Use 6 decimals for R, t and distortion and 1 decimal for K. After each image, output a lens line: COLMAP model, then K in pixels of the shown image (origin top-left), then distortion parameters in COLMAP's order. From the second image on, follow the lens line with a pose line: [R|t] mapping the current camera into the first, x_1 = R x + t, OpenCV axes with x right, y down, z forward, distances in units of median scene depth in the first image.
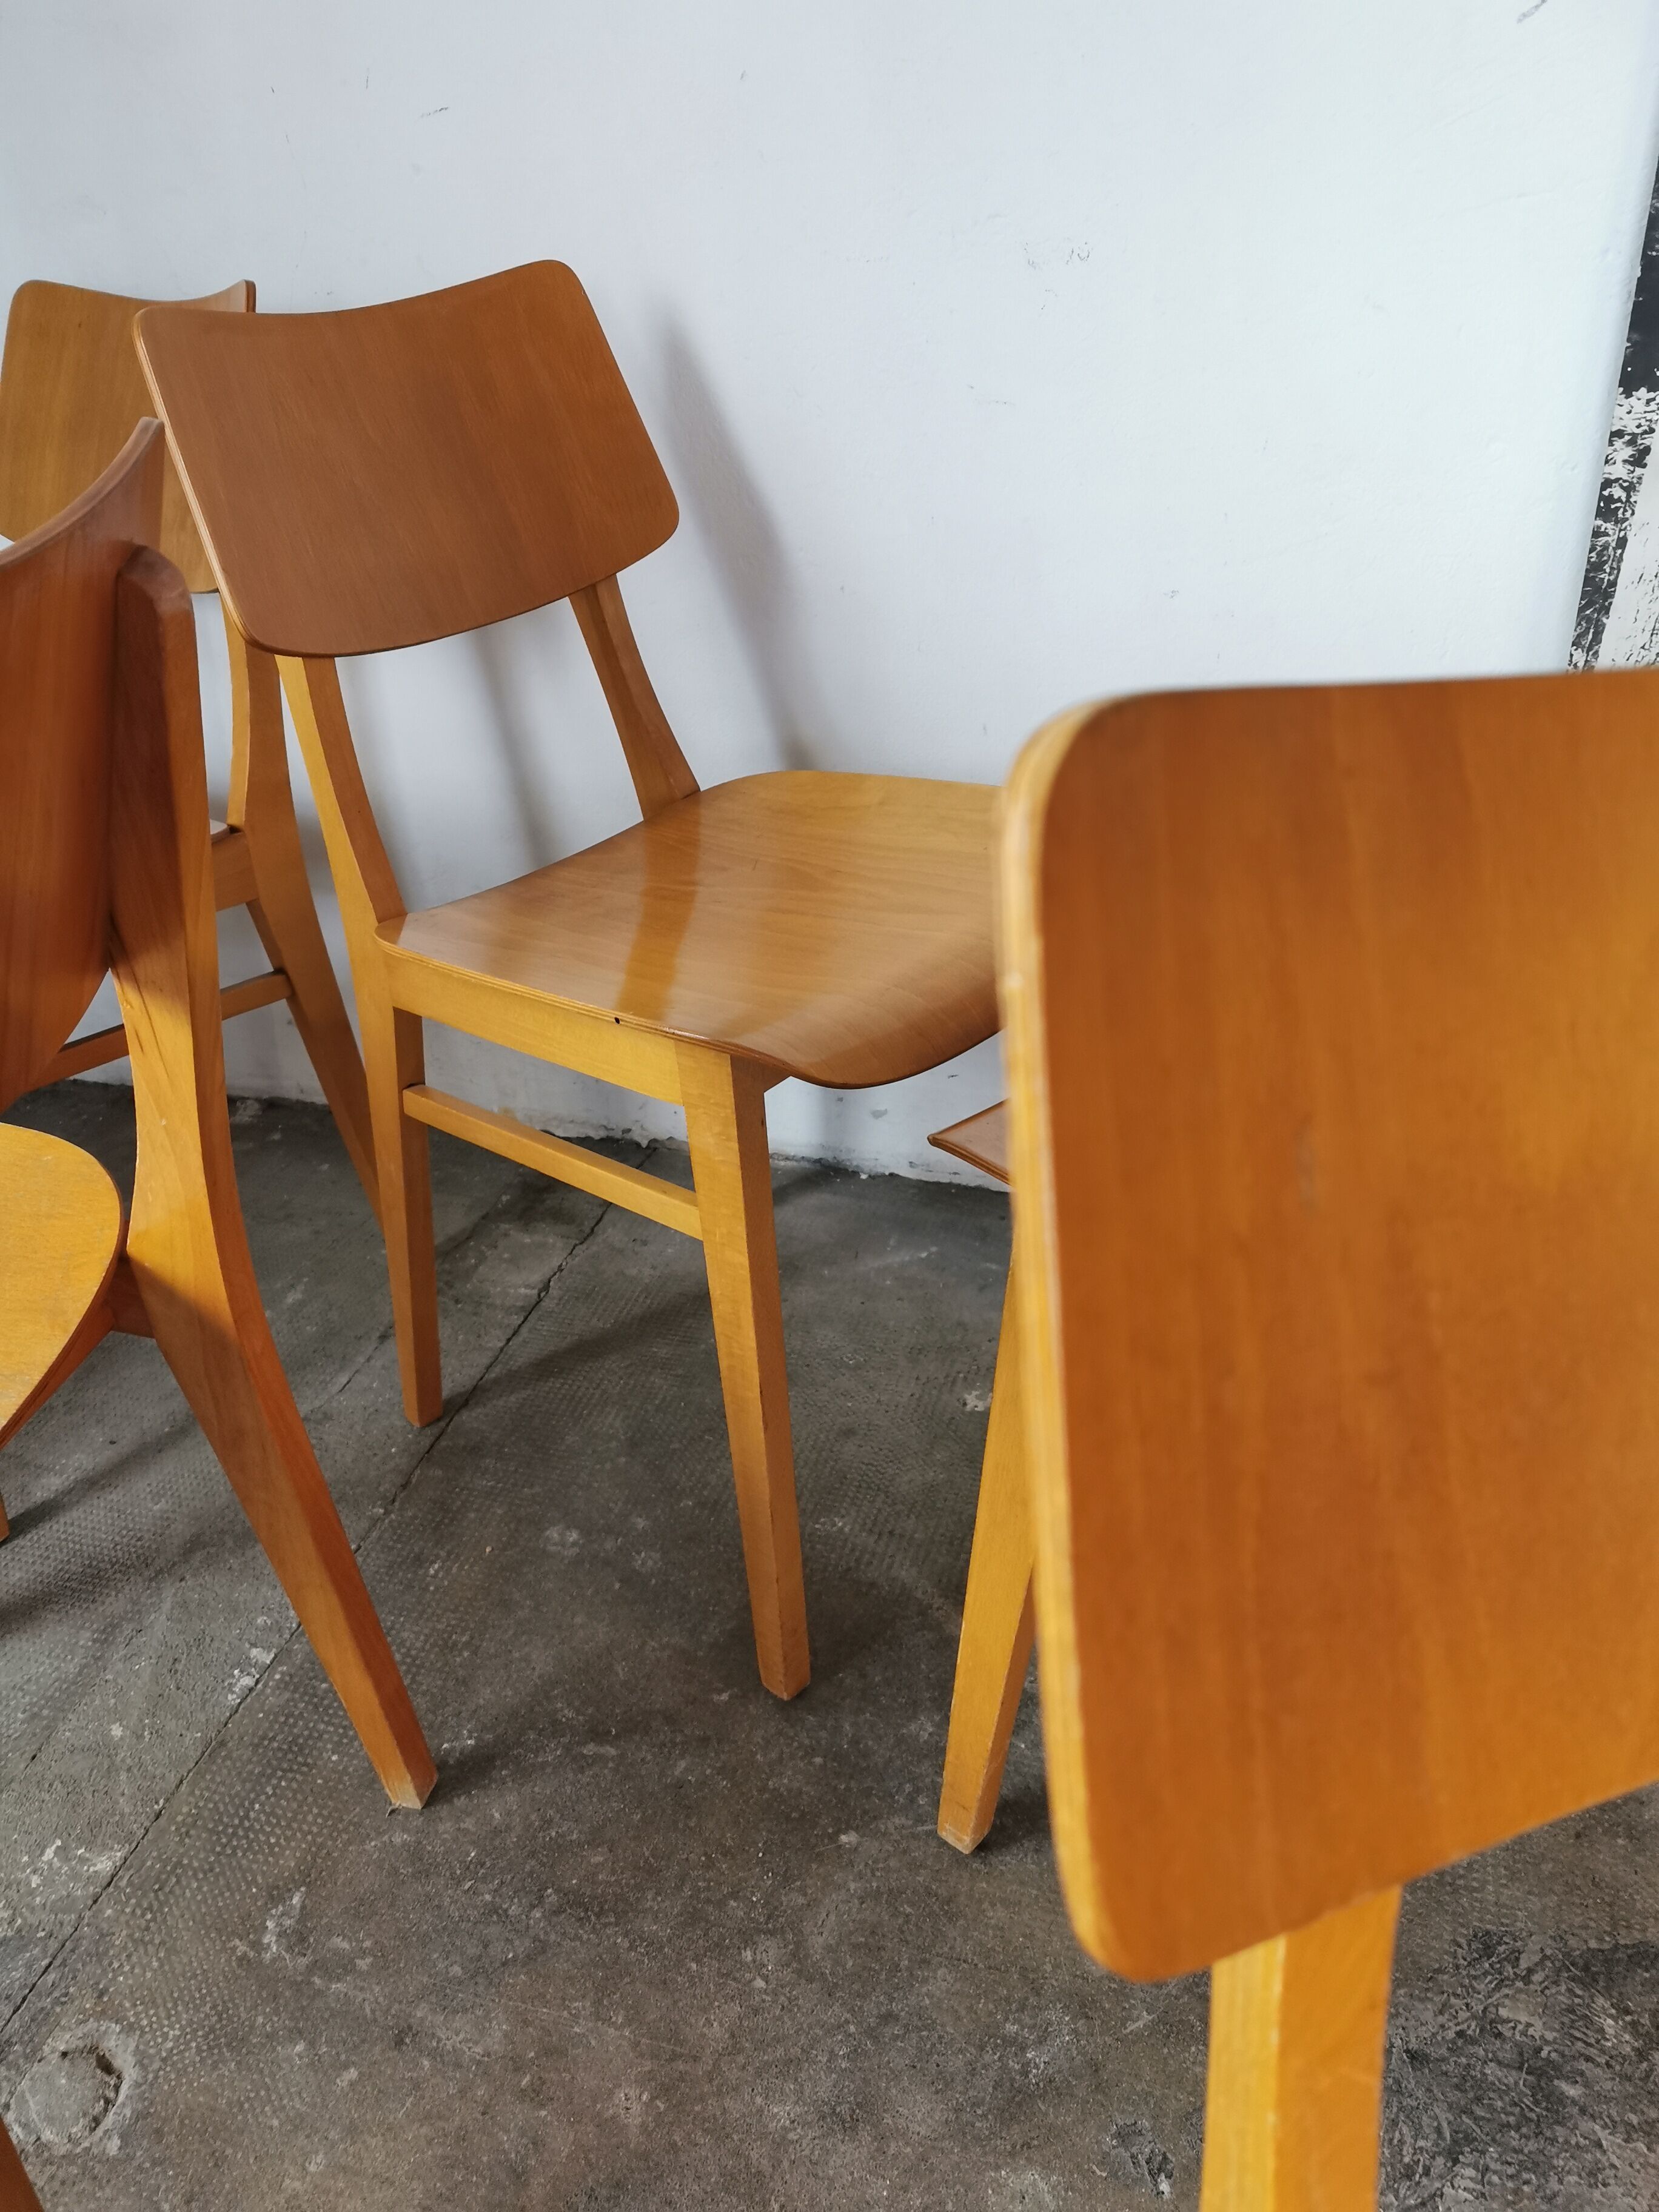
lens RADIAL K [[1705.7, 0, 807.8], [0, 1705.7, 1112.9], [0, 0, 1]] dist [0.071973, -0.102906]
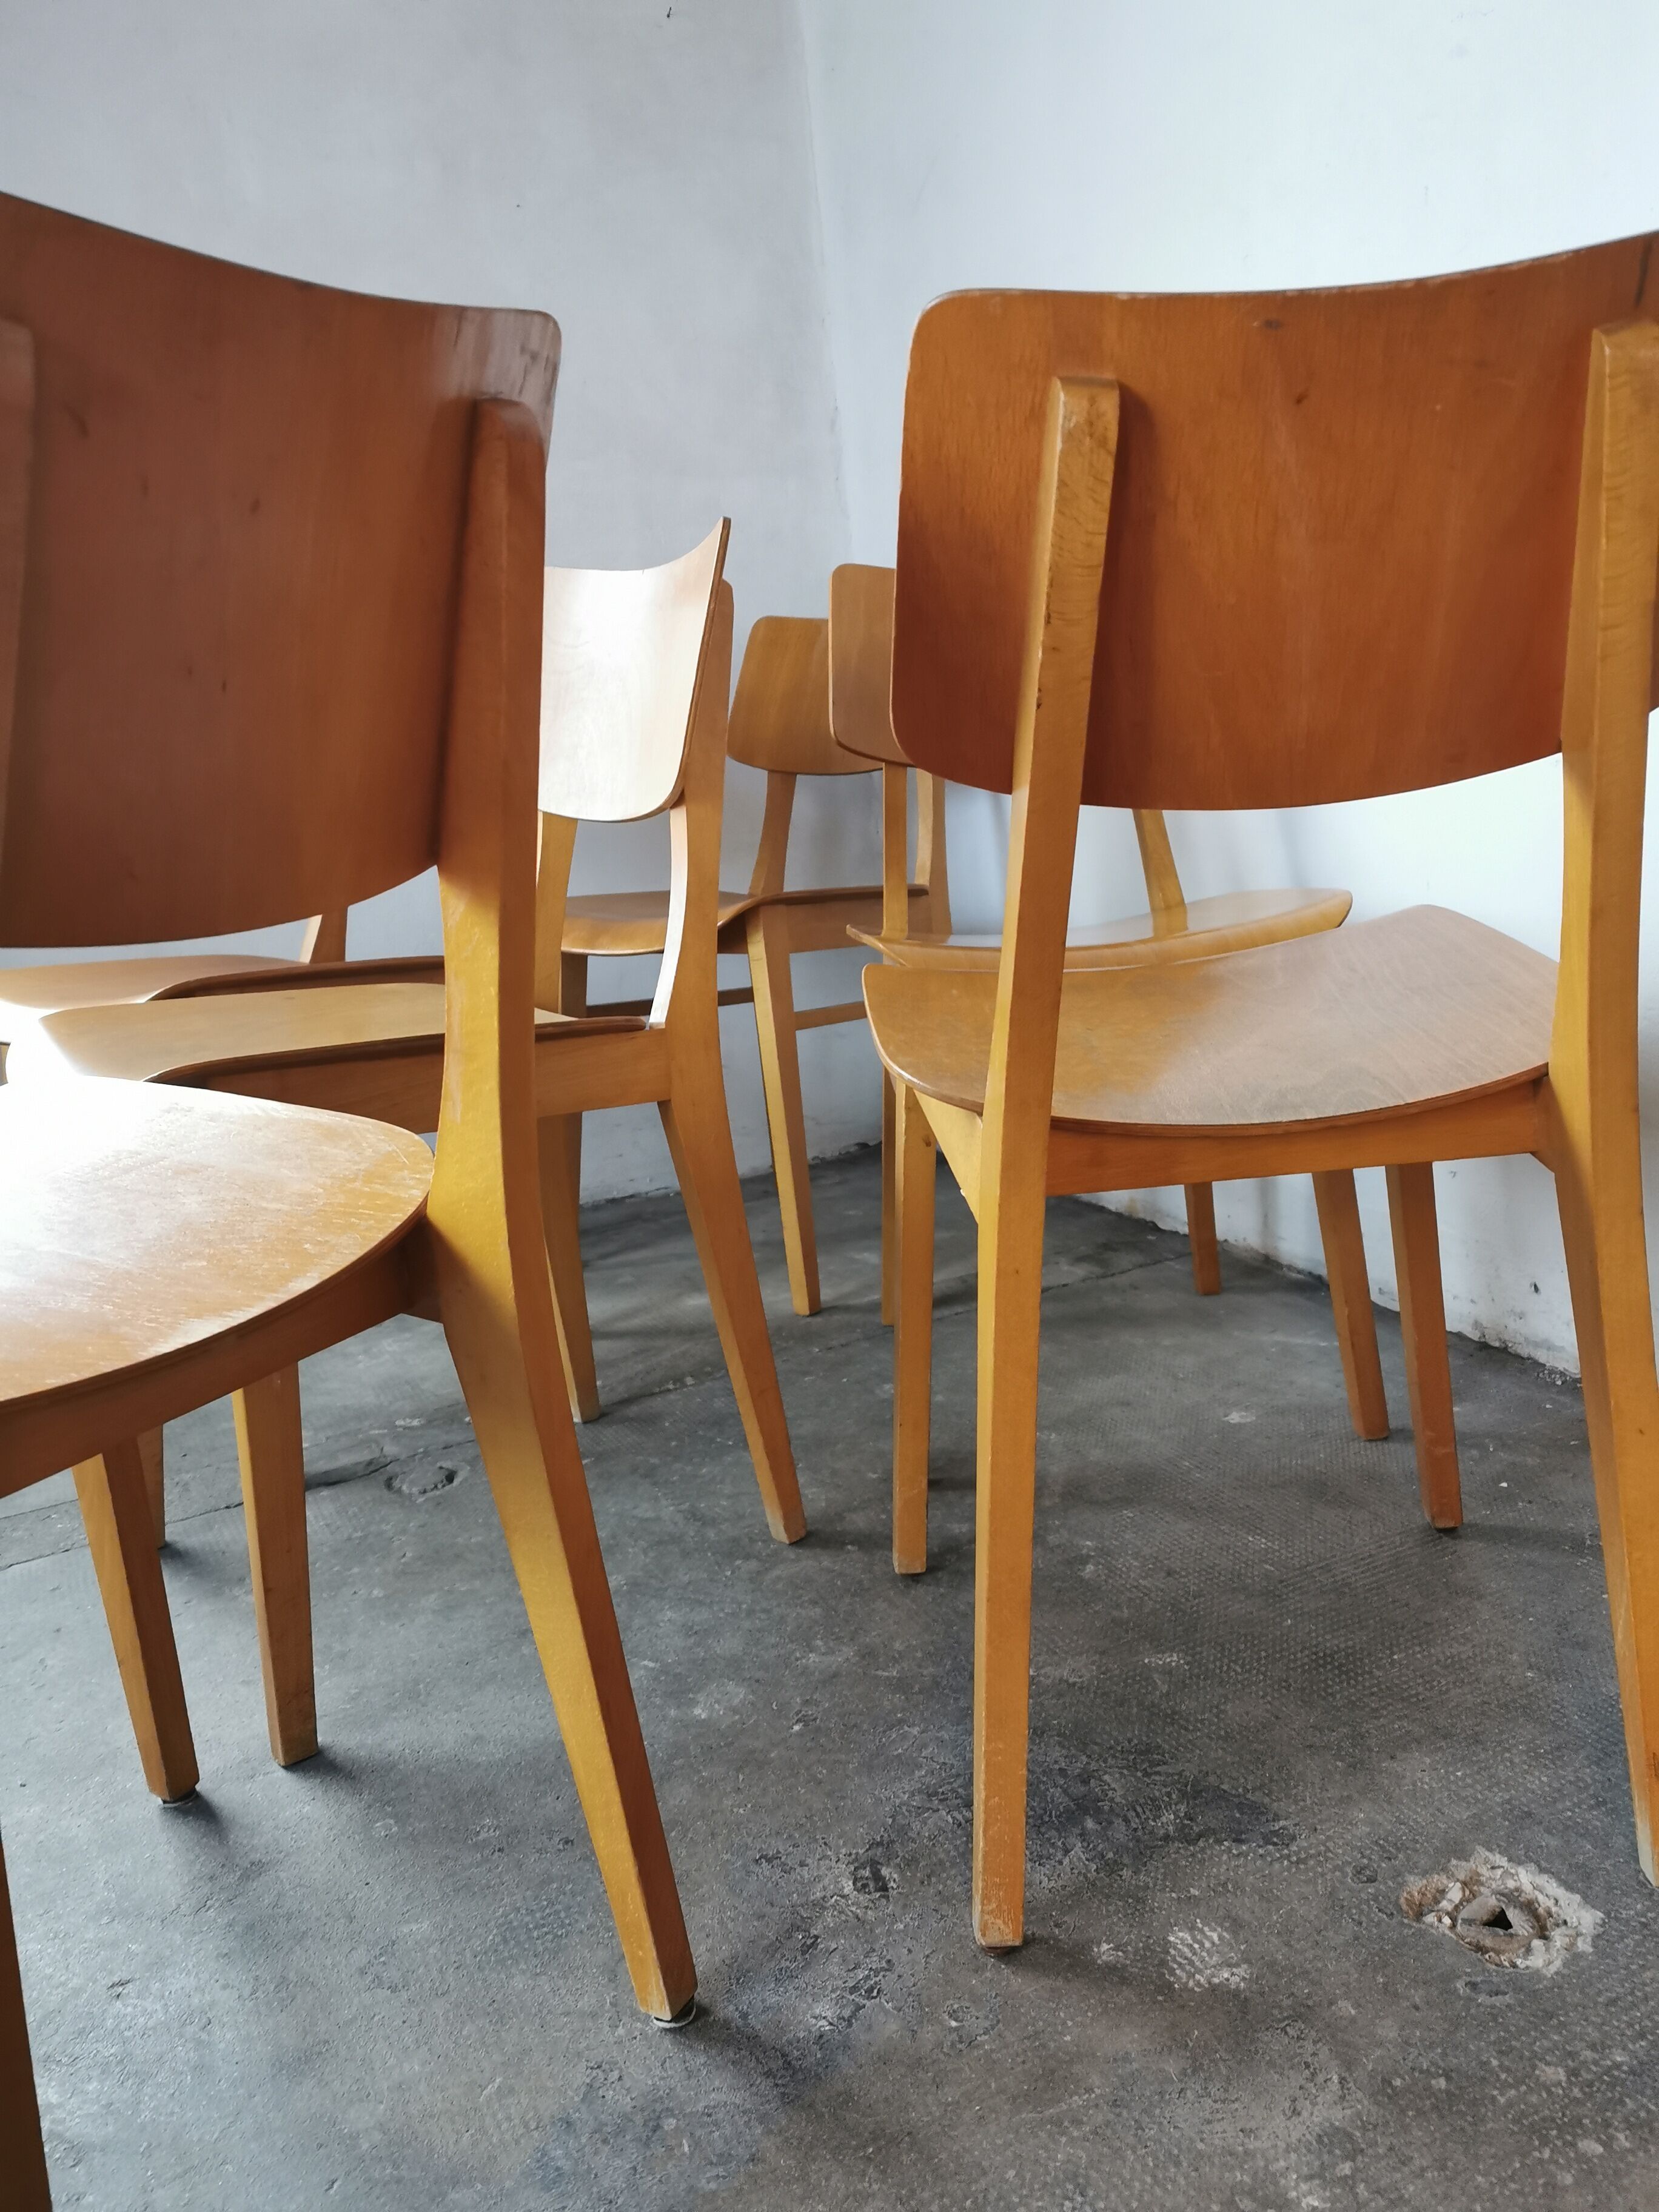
lens RADIAL K [[1705.7, 0, 826.7], [0, 1705.7, 1117.4], [0, 0, 1]] dist [0.071973, -0.102906]
pose [[0.699188, 0.155527, -0.697816, 0.813942], [-0.320055, 0.940876, -0.110985, 0.234208], [0.639297, 0.300939, 0.707626, -0.063074]]
